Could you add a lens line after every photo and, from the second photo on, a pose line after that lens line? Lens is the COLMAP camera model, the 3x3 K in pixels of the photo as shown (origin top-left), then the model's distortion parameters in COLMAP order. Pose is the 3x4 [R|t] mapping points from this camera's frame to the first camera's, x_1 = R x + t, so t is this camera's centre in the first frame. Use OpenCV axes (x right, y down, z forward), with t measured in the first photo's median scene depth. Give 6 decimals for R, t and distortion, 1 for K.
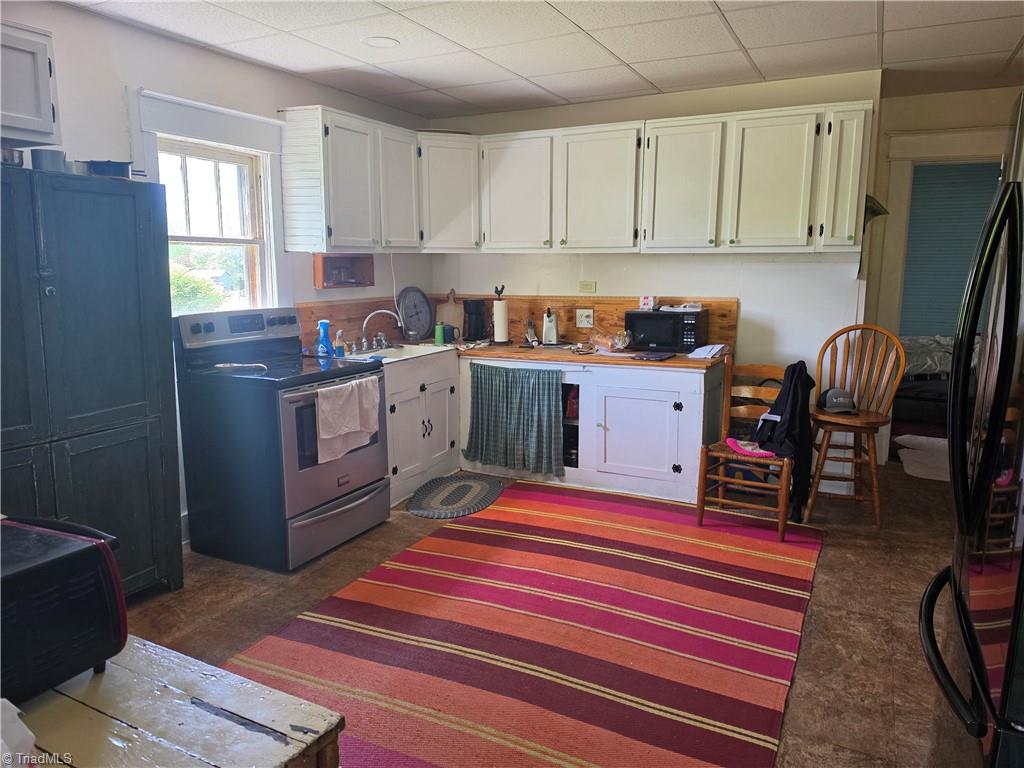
lens RADIAL K [[708.0, 0, 520.5], [0, 708.0, 379.7], [0, 0, 1]] dist [0.059087, -0.000765]
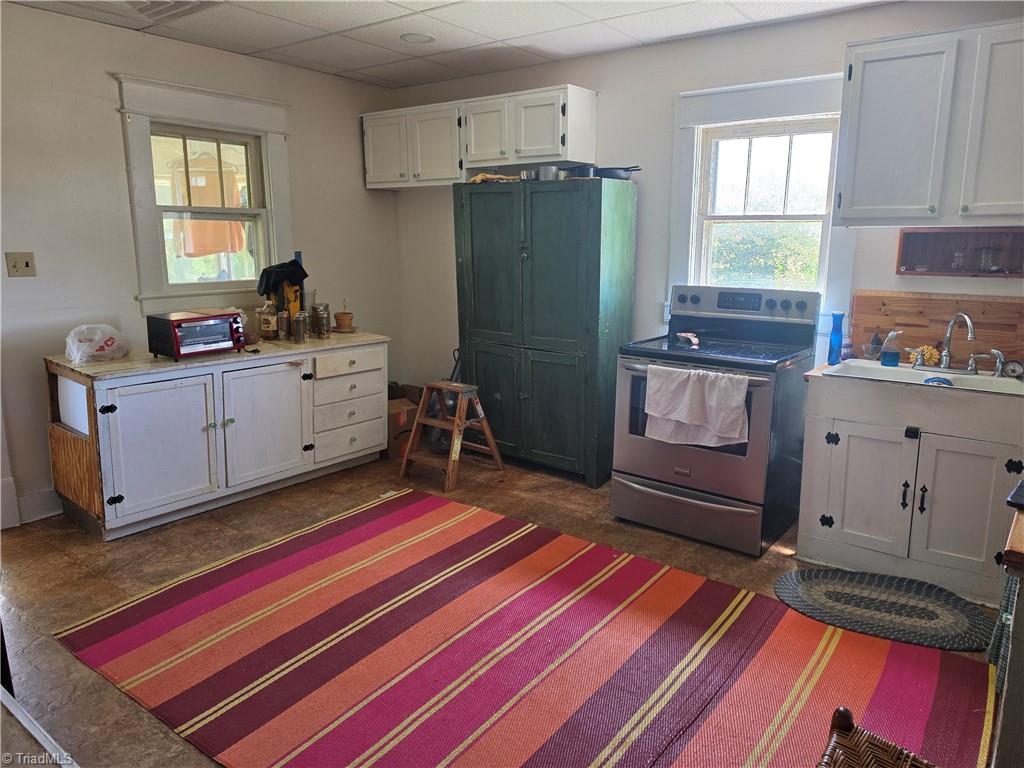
lens RADIAL K [[708.0, 0, 520.5], [0, 708.0, 379.7], [0, 0, 1]] dist [0.059087, -0.000765]
pose [[-0.186199, 0.195912, -0.962782, 0.711217], [-0.163622, 0.960051, 0.227000, -0.161985], [0.968792, 0.199800, -0.146705, 0.947153]]
